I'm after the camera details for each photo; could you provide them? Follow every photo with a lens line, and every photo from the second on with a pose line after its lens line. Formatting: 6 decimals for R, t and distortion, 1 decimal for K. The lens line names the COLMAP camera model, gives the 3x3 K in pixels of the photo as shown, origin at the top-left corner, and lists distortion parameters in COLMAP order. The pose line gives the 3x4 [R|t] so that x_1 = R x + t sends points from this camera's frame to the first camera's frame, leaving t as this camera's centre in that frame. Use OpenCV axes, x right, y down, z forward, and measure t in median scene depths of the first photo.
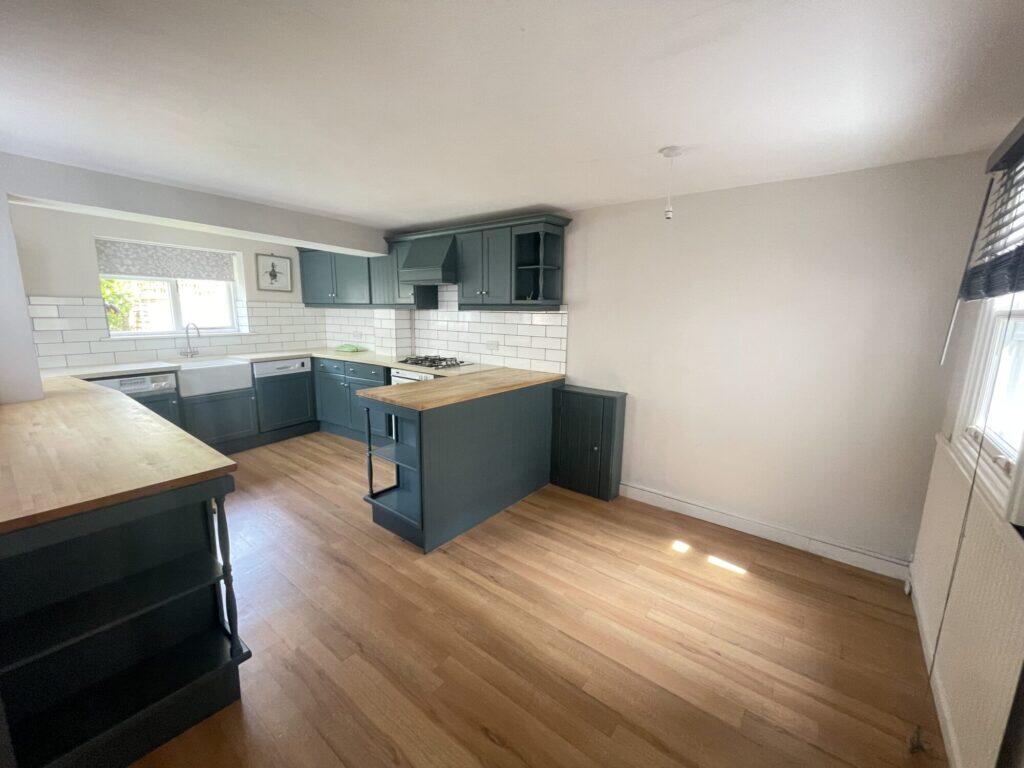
lens RADIAL K [[415.3, 0, 508.5], [0, 415.3, 383.5], [0, 0, 1]] dist [-0.002400, -0.000687]
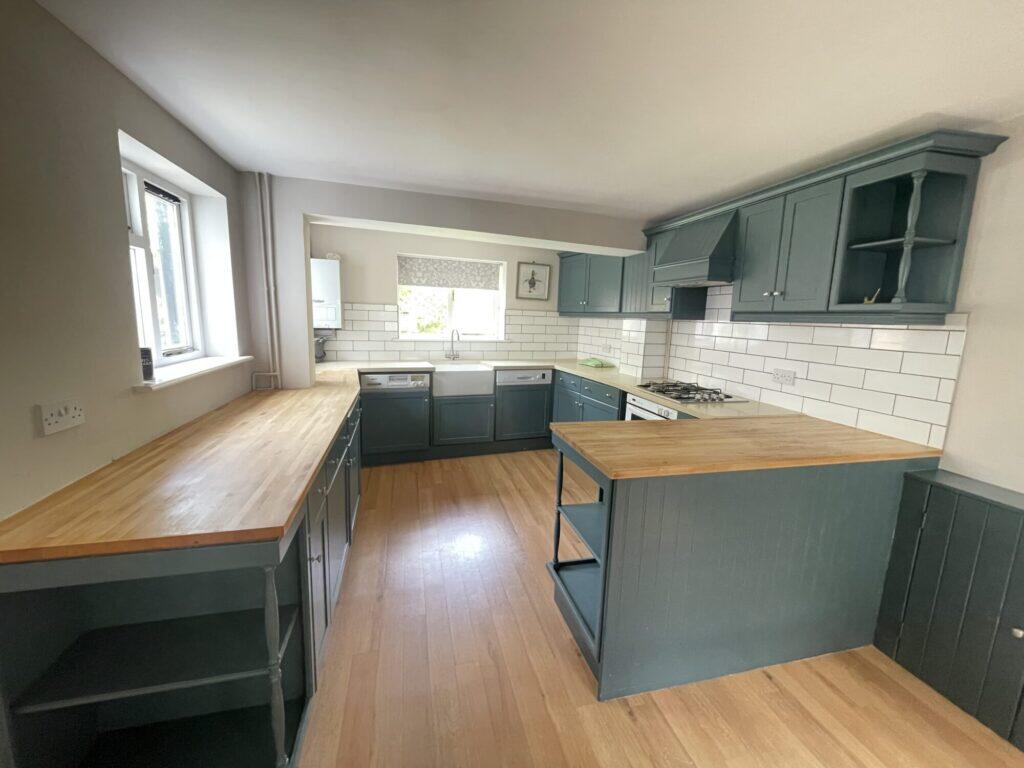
lens RADIAL K [[415.3, 0, 508.5], [0, 415.3, 383.5], [0, 0, 1]] dist [-0.002400, -0.000687]
pose [[0.790819, 0.108624, -0.602334, 0.011531], [-0.127251, 0.991800, 0.011789, -0.035434], [0.598676, 0.067325, 0.798157, 0.237070]]
